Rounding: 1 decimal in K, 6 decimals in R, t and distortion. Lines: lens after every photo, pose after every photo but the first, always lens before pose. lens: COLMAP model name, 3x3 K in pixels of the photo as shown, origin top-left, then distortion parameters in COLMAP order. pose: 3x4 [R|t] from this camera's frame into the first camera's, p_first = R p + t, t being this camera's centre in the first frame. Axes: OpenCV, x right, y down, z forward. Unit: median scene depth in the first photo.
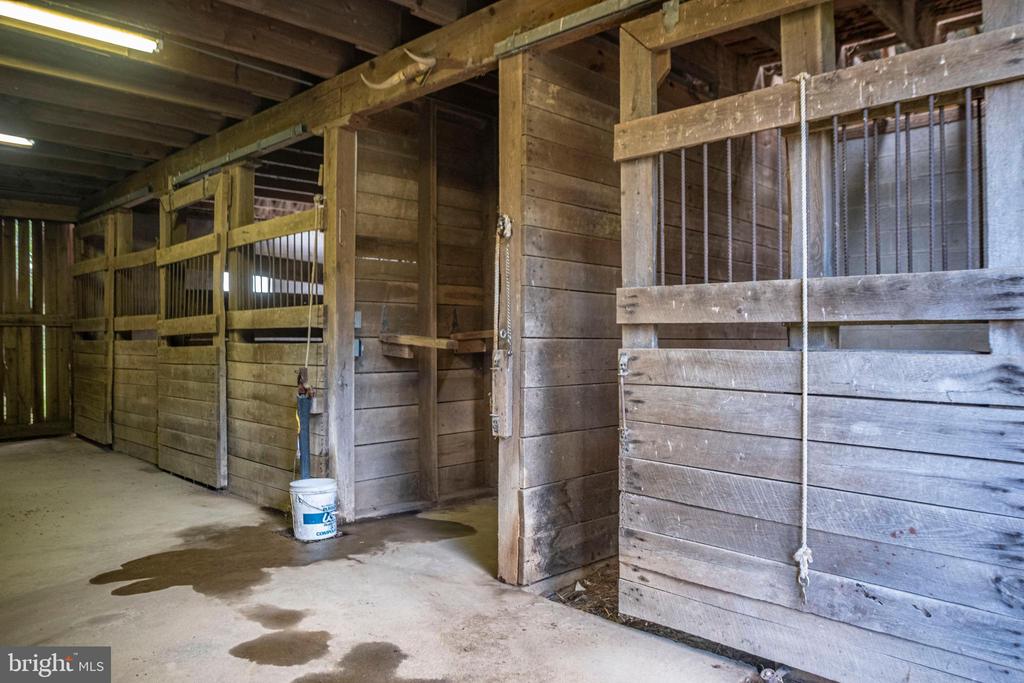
lens RADIAL K [[722.9, 0, 510.7], [0, 722.9, 324.3], [0, 0, 1]] dist [-0.001404, 0.000437]
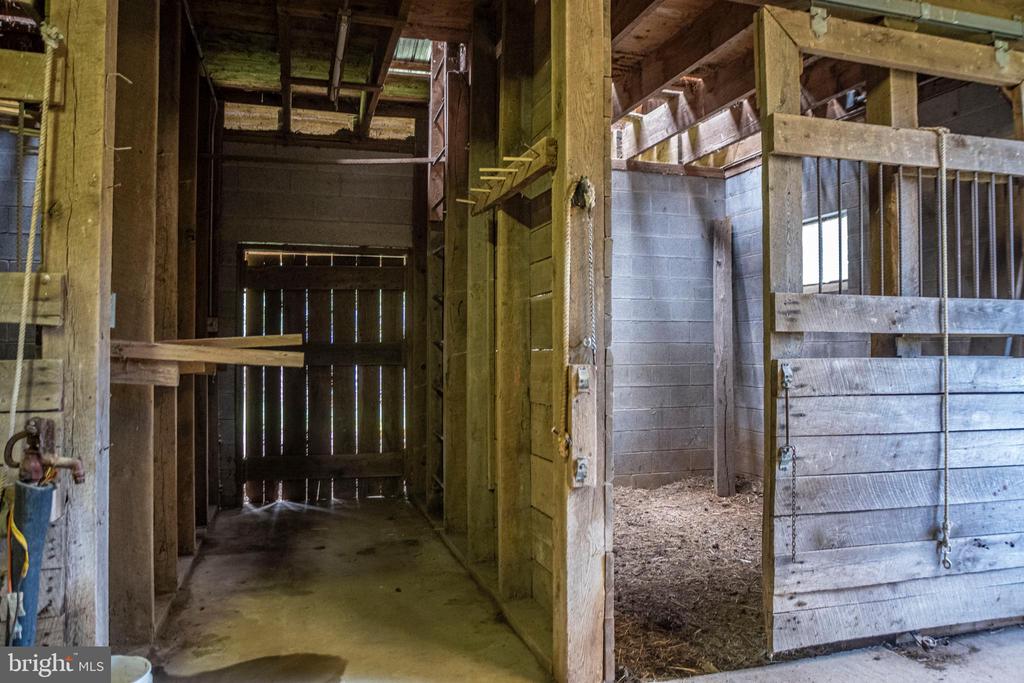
lens RADIAL K [[722.9, 0, 510.7], [0, 722.9, 324.3], [0, 0, 1]] dist [-0.001404, 0.000437]
pose [[0.472217, 0.025446, 0.881115, -0.869284], [-0.015578, 0.999668, -0.020522, 0.014738], [-0.881345, -0.004035, 0.472457, 0.930227]]
